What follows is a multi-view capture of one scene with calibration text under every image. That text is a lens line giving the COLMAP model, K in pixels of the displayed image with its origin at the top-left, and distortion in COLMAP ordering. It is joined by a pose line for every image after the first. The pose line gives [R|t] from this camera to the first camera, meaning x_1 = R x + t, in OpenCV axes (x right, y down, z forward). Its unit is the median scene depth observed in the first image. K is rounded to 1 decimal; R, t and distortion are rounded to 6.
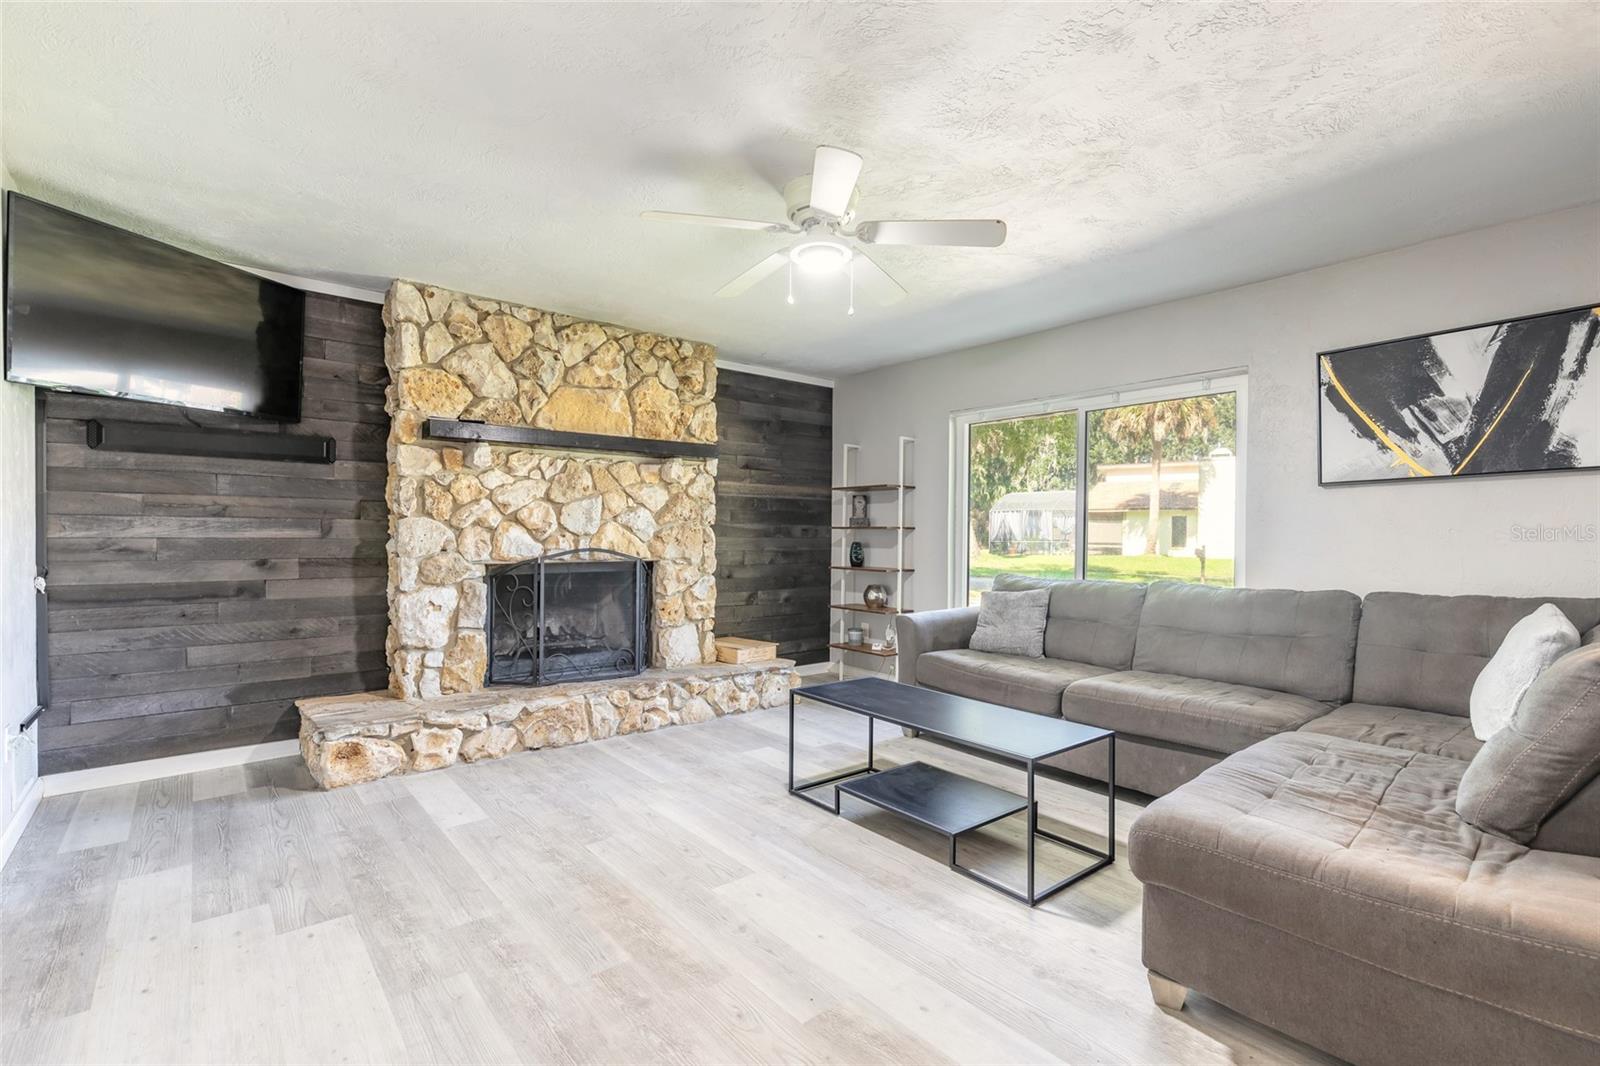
lens RADIAL K [[720.9, 0, 791.9], [0, 720.9, 537.0], [0, 0, 1]] dist [0.006755, -0.000109]
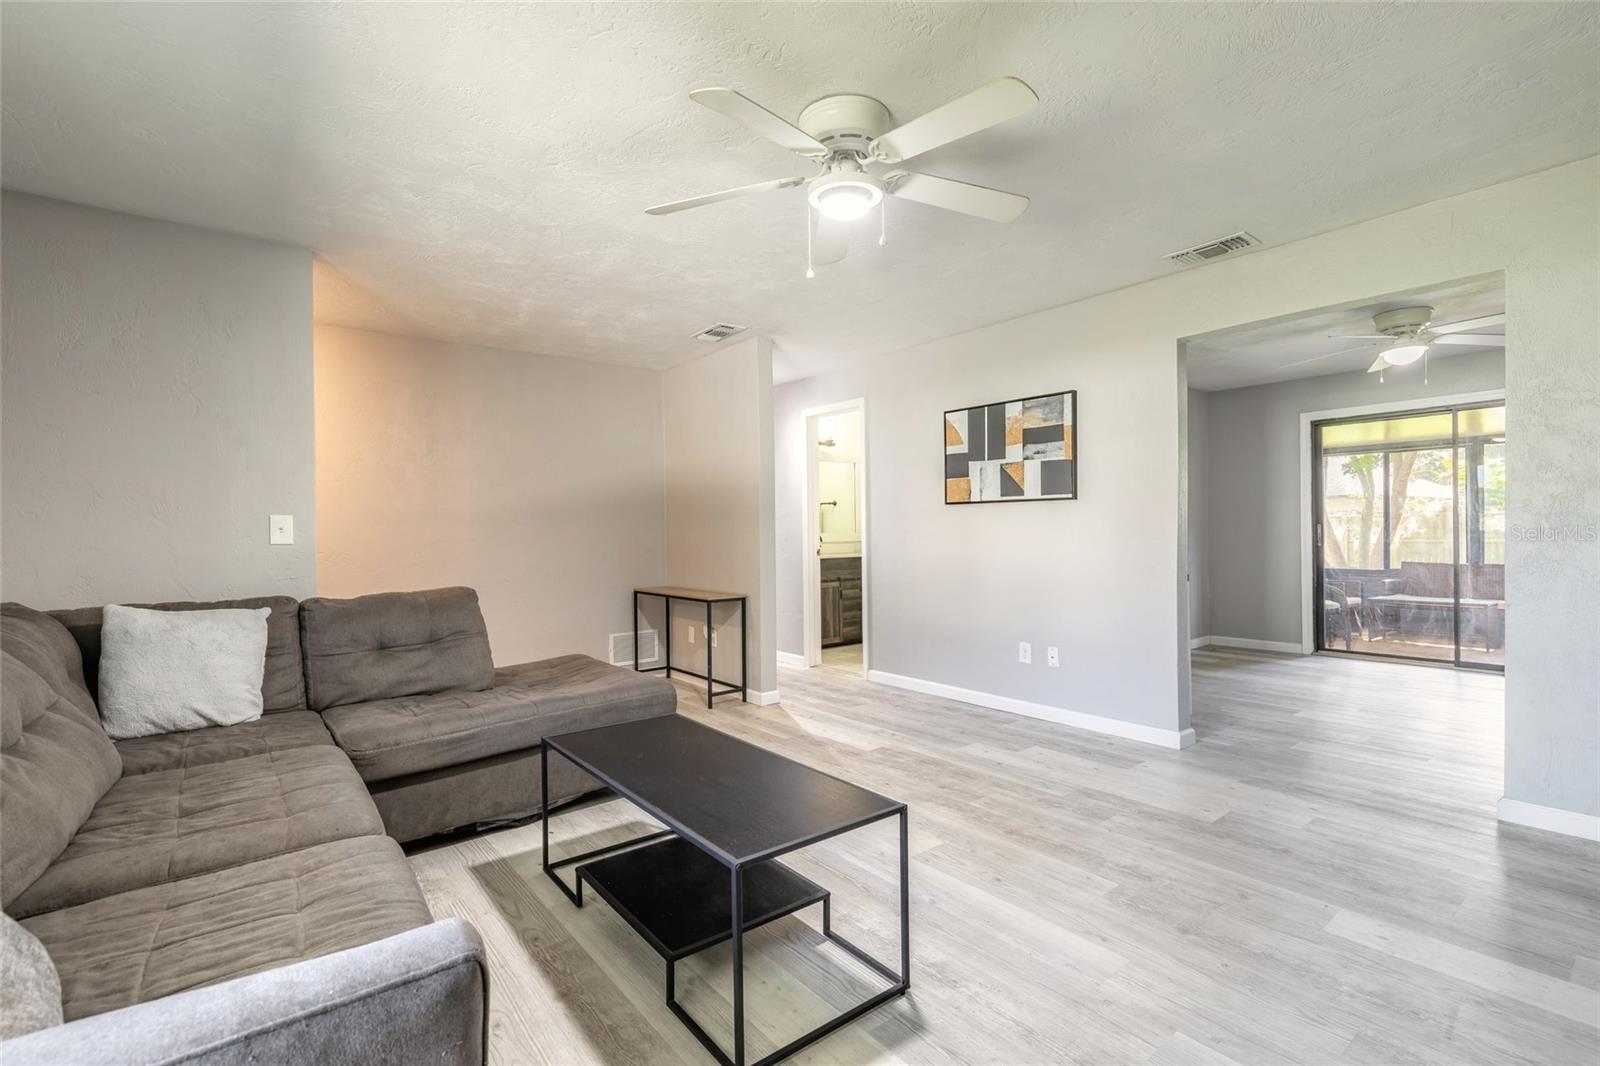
lens RADIAL K [[720.9, 0, 790.6], [0, 720.9, 535.3], [0, 0, 1]] dist [0.006755, -0.000109]
pose [[-0.999791, 0.006509, 0.019402, 0.069808], [0.006797, 0.999867, 0.014800, -0.008890], [-0.019304, 0.014929, -0.999702, 1.426779]]
